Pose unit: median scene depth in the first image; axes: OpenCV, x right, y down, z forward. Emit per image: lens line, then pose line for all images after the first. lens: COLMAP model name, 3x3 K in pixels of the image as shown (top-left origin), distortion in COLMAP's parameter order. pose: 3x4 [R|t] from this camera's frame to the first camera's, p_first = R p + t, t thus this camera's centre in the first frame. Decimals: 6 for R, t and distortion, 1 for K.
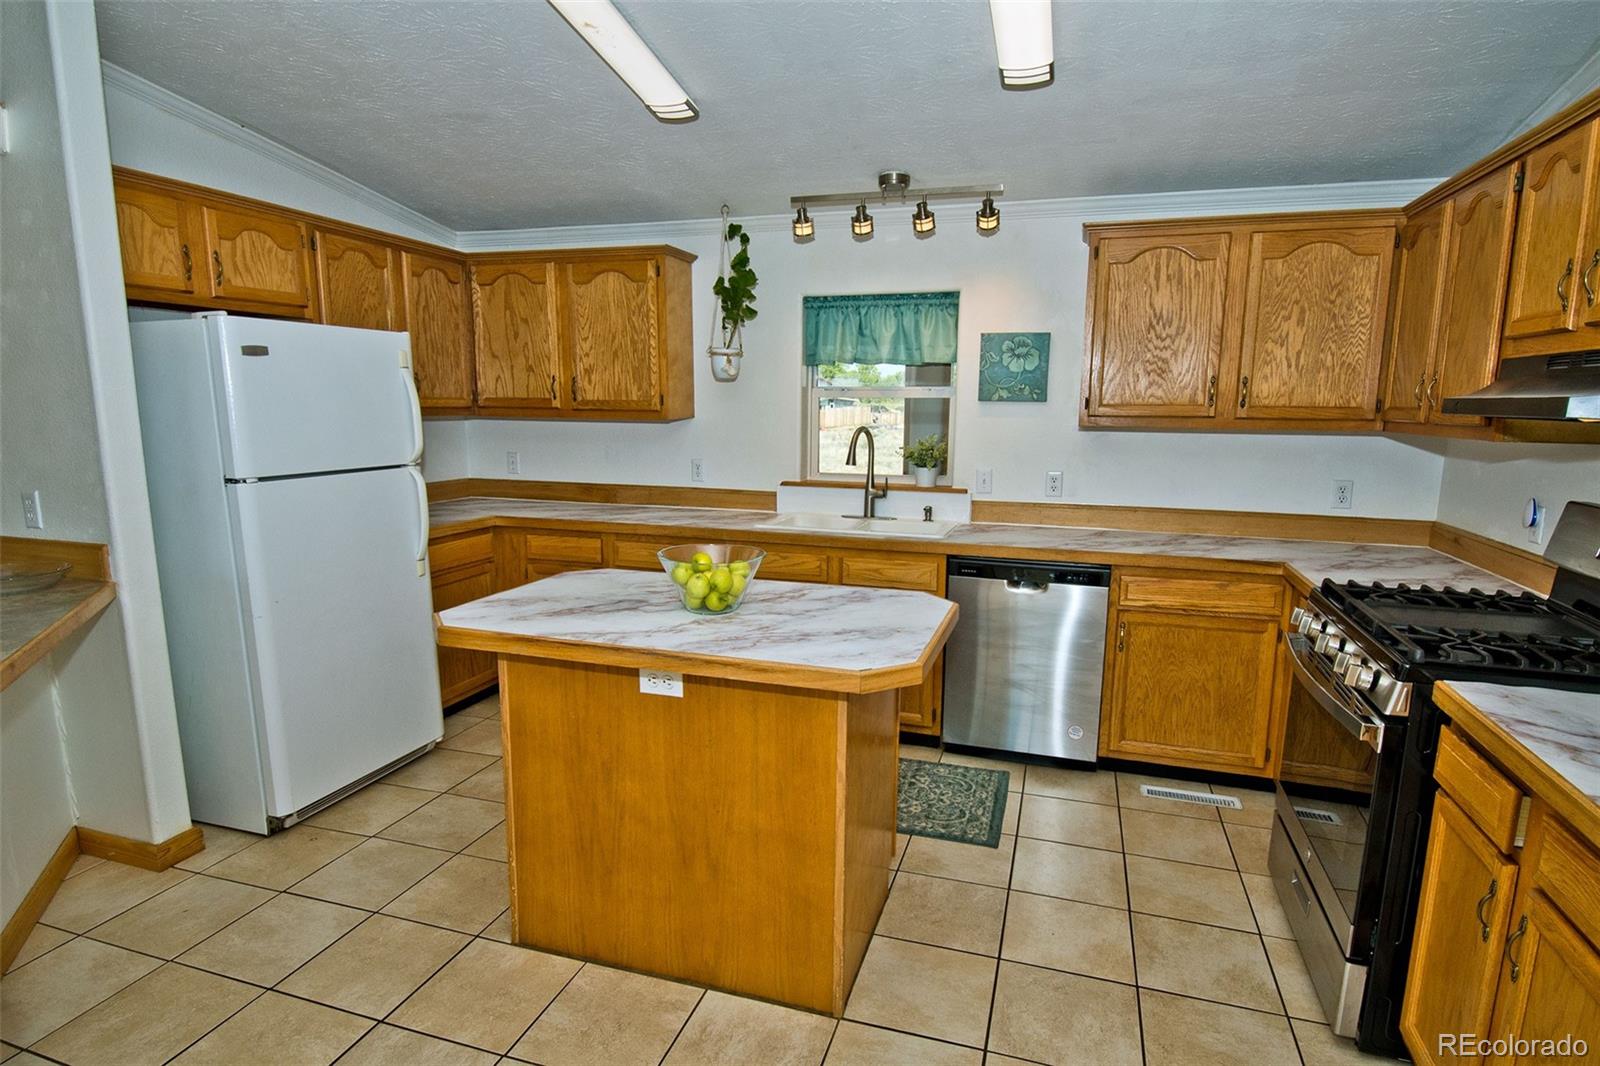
lens RADIAL K [[866.3, 0, 800.0], [0, 866.3, 533.0], [0, 0, 1]] dist [0.002778, 0.000000]
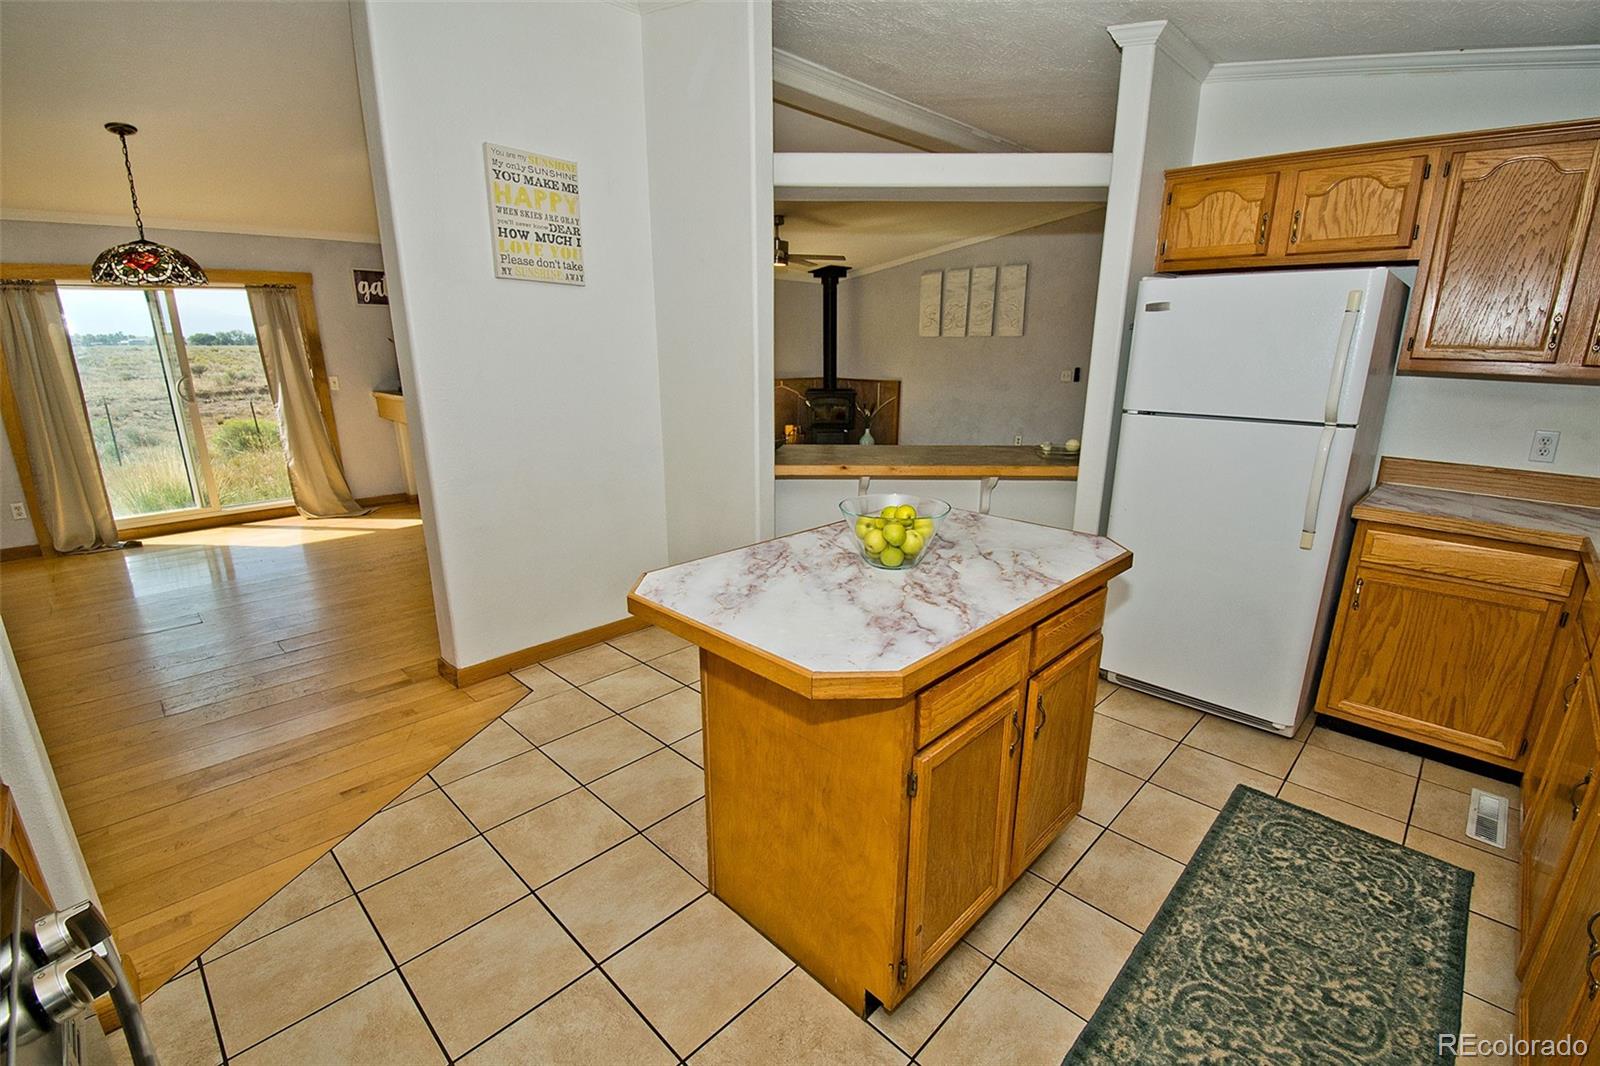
lens RADIAL K [[703.1, 0, 808.6], [0, 703.1, 544.2], [0, 0, 1]] dist [0.019876, -0.026553]
pose [[-0.437510, 0.242450, -0.865912, 0.635215], [-0.144087, 0.931621, 0.333649, -0.188000], [0.887595, 0.270741, -0.372659, 1.210909]]
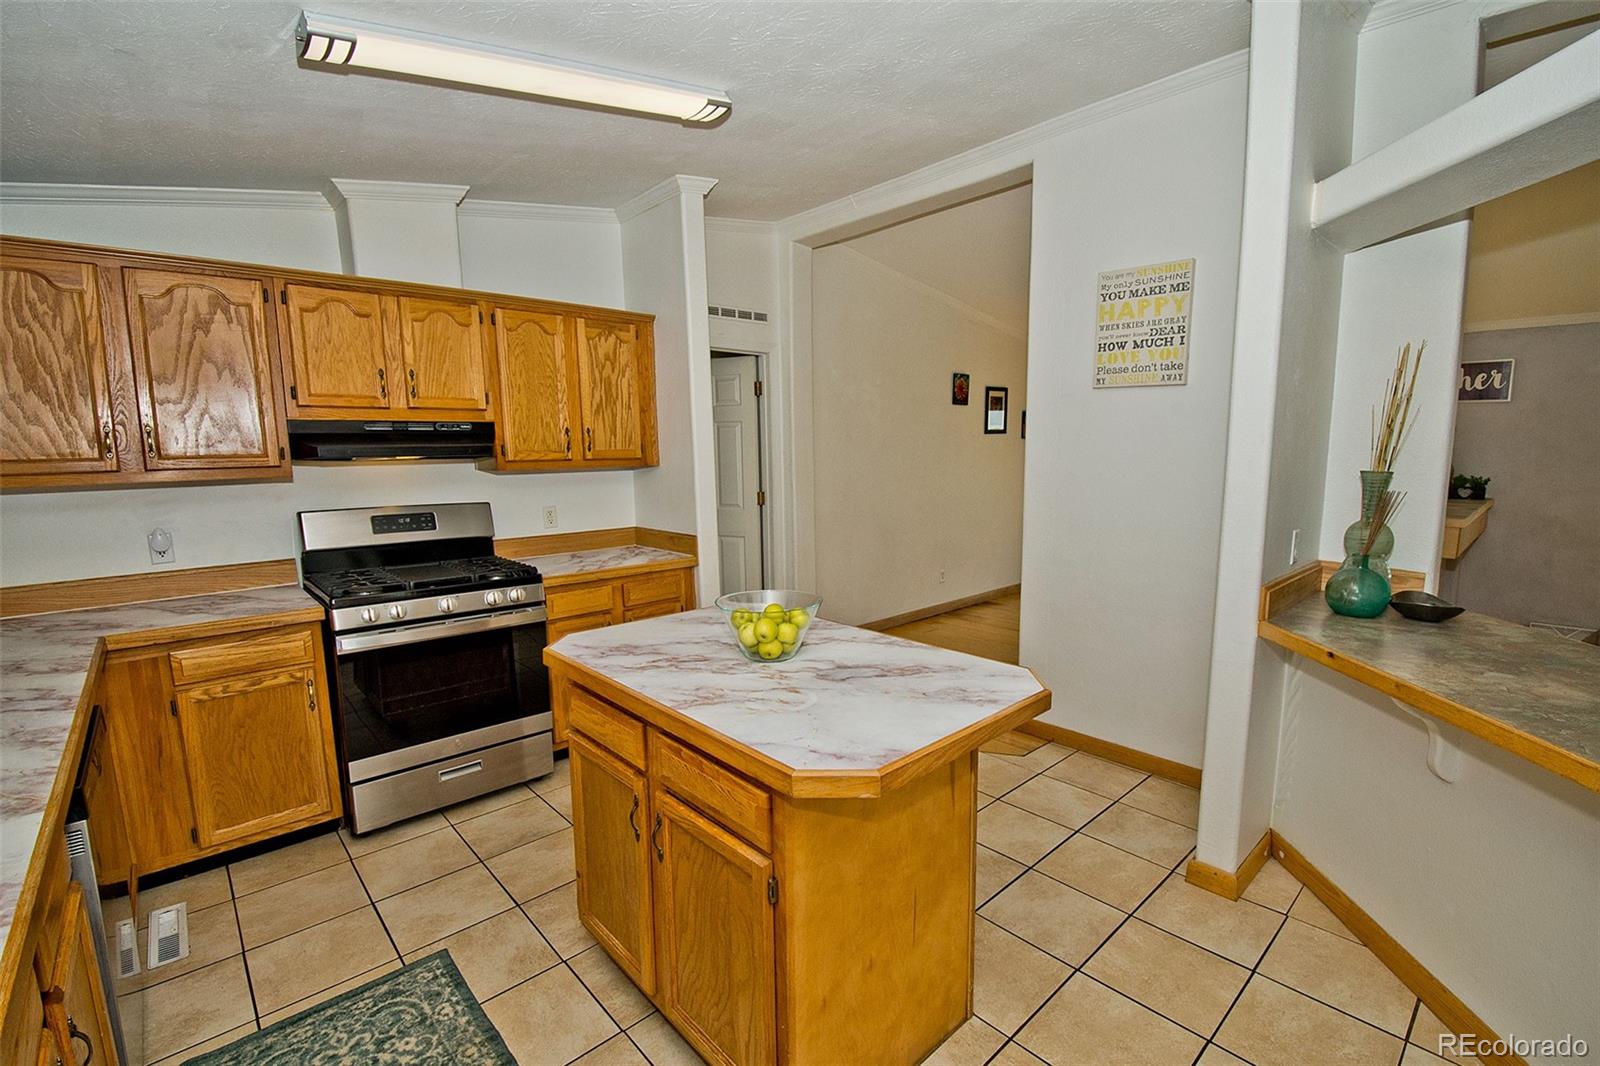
lens RADIAL K [[703.1, 0, 808.6], [0, 703.1, 544.2], [0, 0, 1]] dist [0.019876, -0.026553]
pose [[-0.872900, -0.063569, 0.483741, -0.527706], [0.078054, 0.960511, 0.267069, -0.250608], [-0.481616, 0.270882, -0.833468, 1.624481]]
